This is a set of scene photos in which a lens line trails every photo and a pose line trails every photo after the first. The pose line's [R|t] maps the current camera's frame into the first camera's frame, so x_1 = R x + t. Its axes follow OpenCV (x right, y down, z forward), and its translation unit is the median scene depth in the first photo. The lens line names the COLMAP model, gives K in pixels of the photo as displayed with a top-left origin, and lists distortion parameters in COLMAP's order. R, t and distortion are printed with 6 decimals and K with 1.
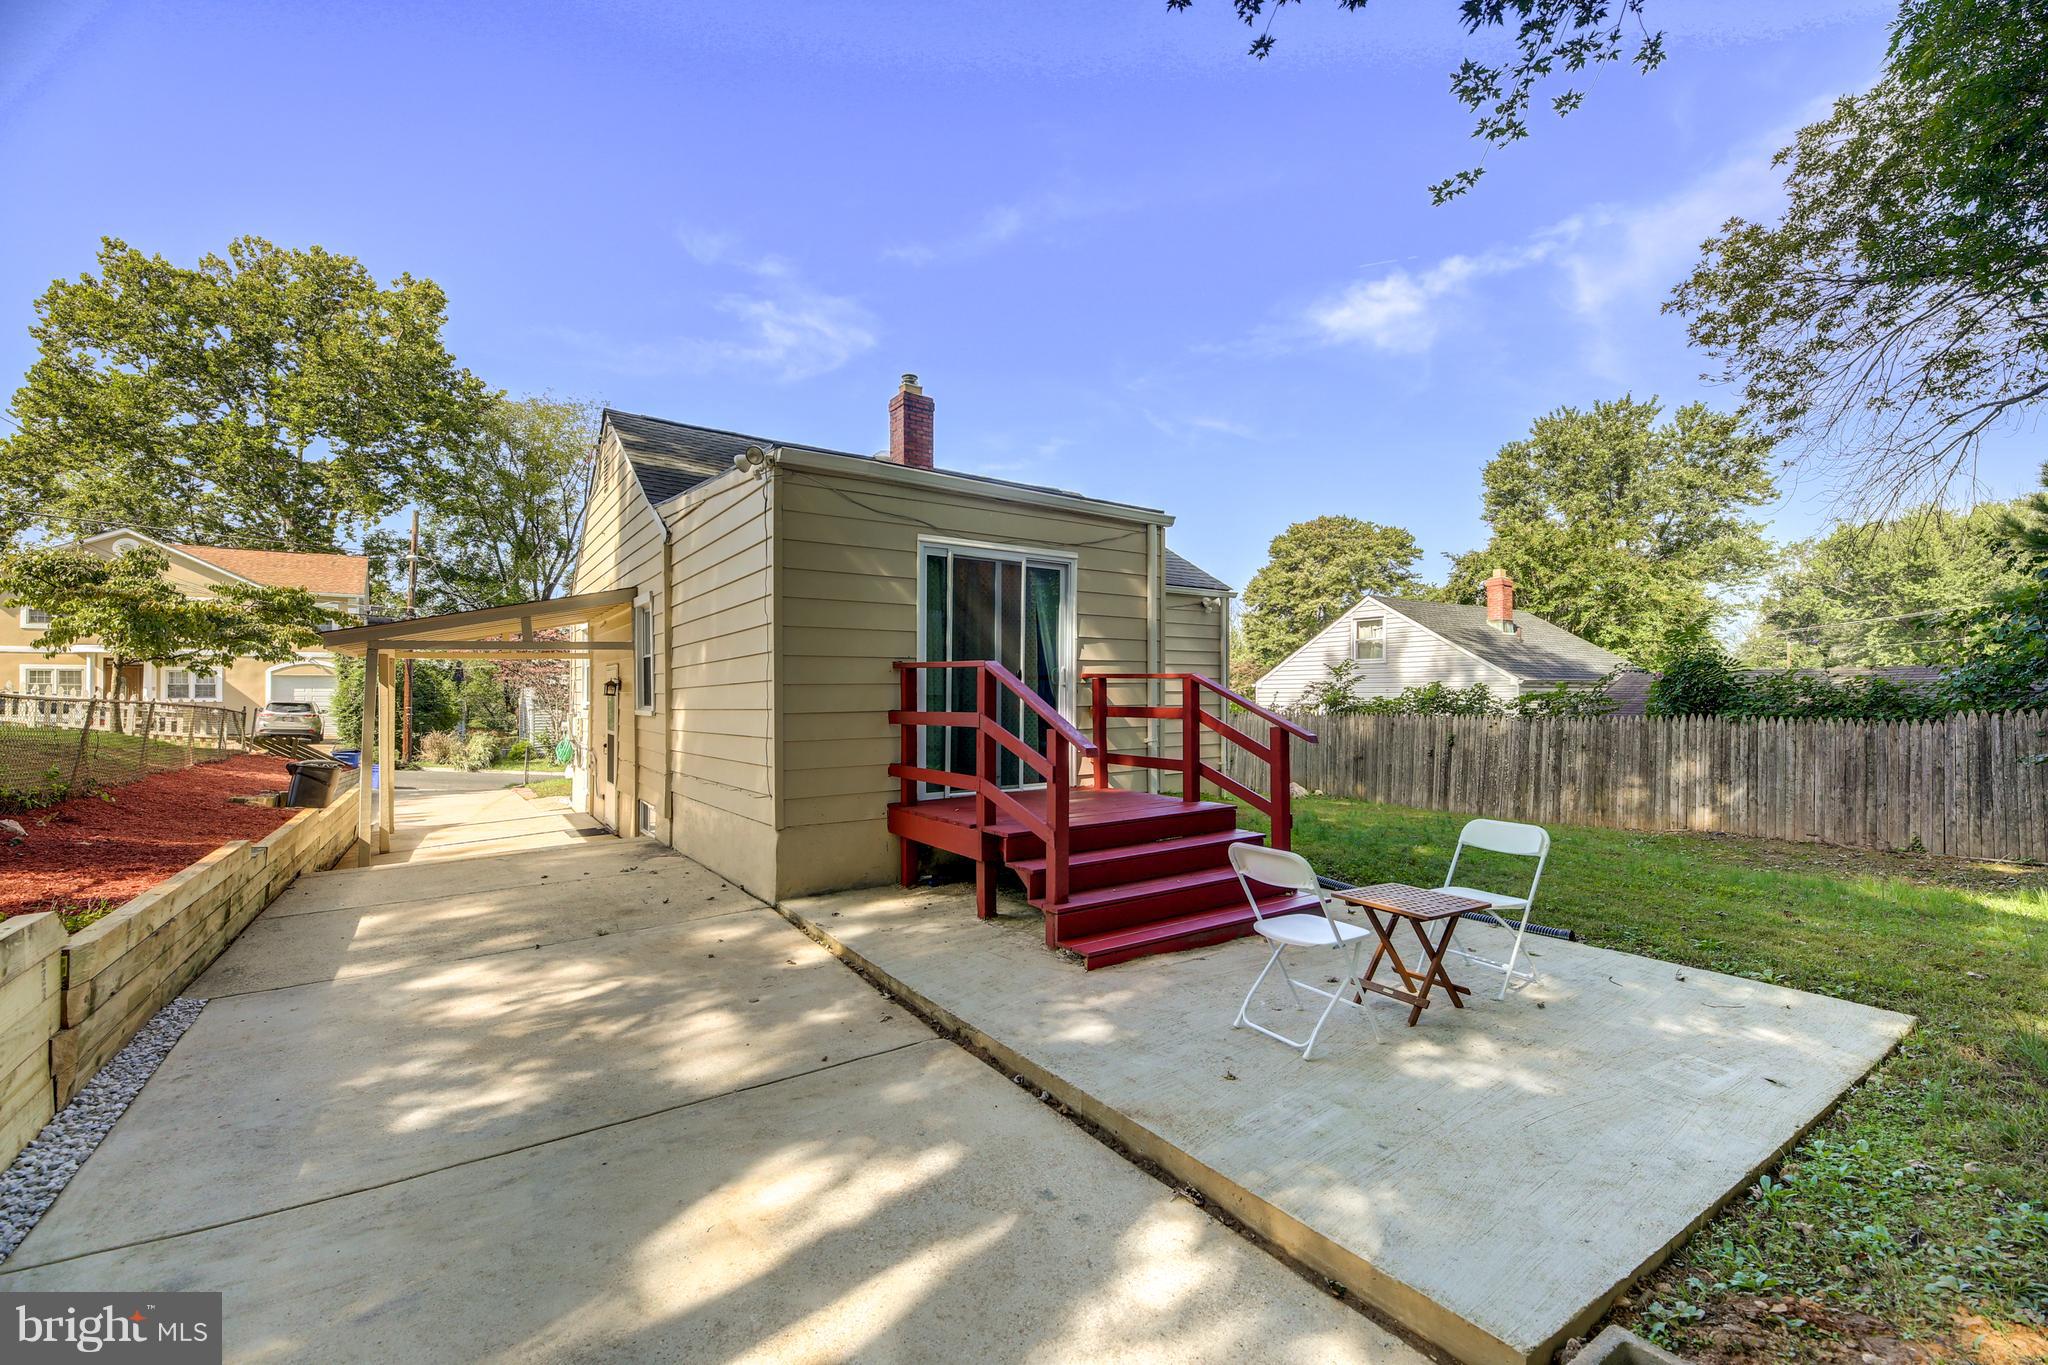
lens RADIAL K [[835.6, 0, 1037.4], [0, 835.6, 694.4], [0, 0, 1]] dist [0.000460, -0.000680]
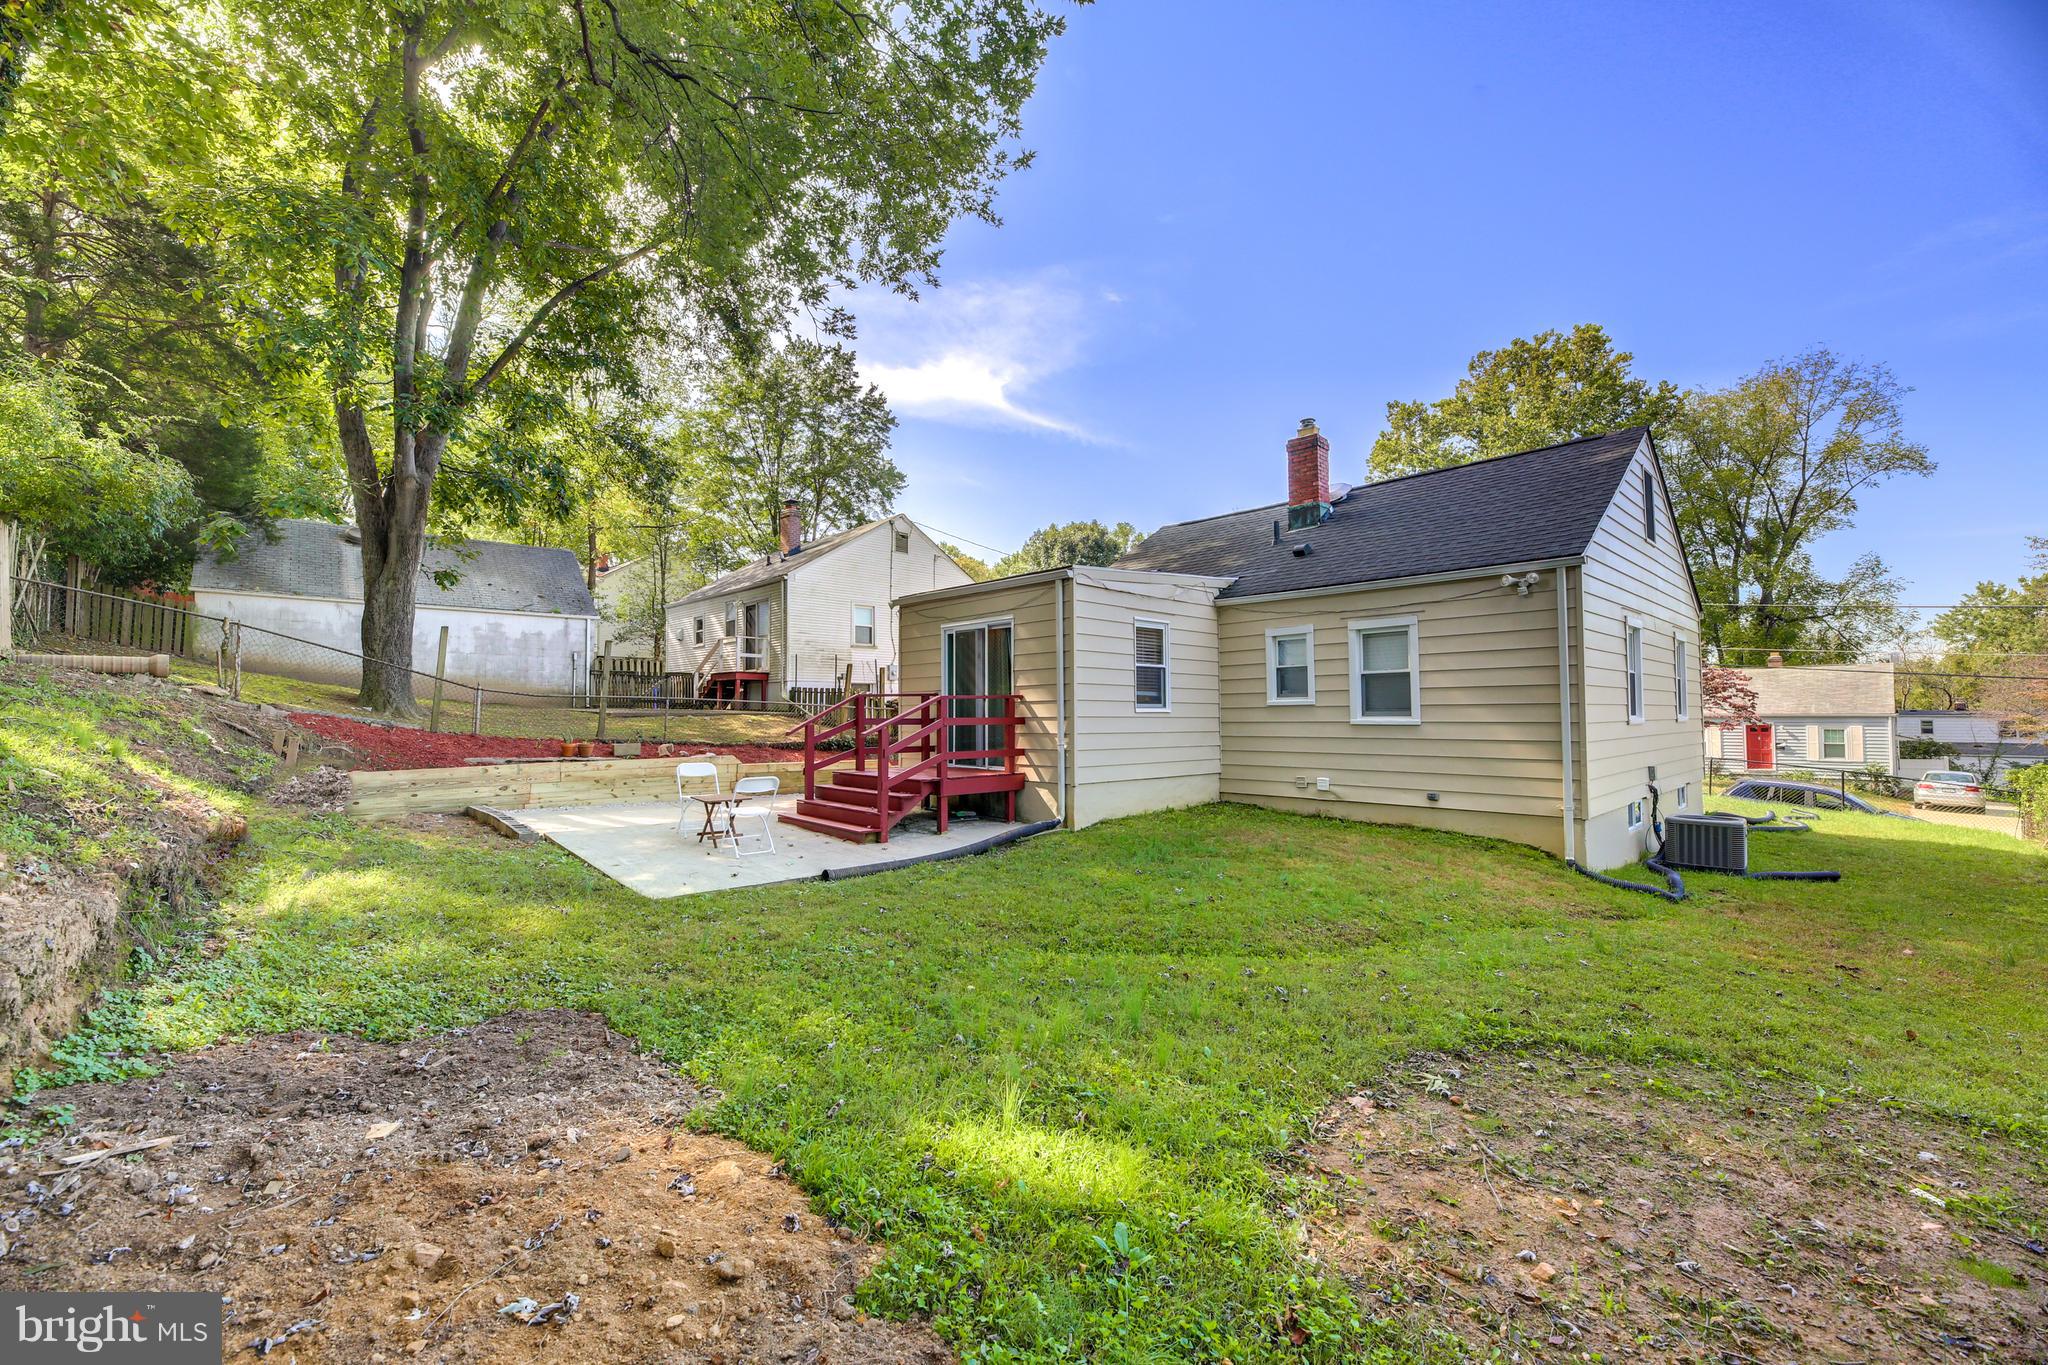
lens RADIAL K [[819.9, 0, 1019.0], [0, 819.9, 680.1], [0, 0, 1]] dist [0.000306, -0.000617]
pose [[0.109387, -0.035936, -0.993349, 1.599960], [0.008801, 0.999342, -0.035184, 0.002994], [0.993960, -0.004893, 0.109631, 0.889736]]
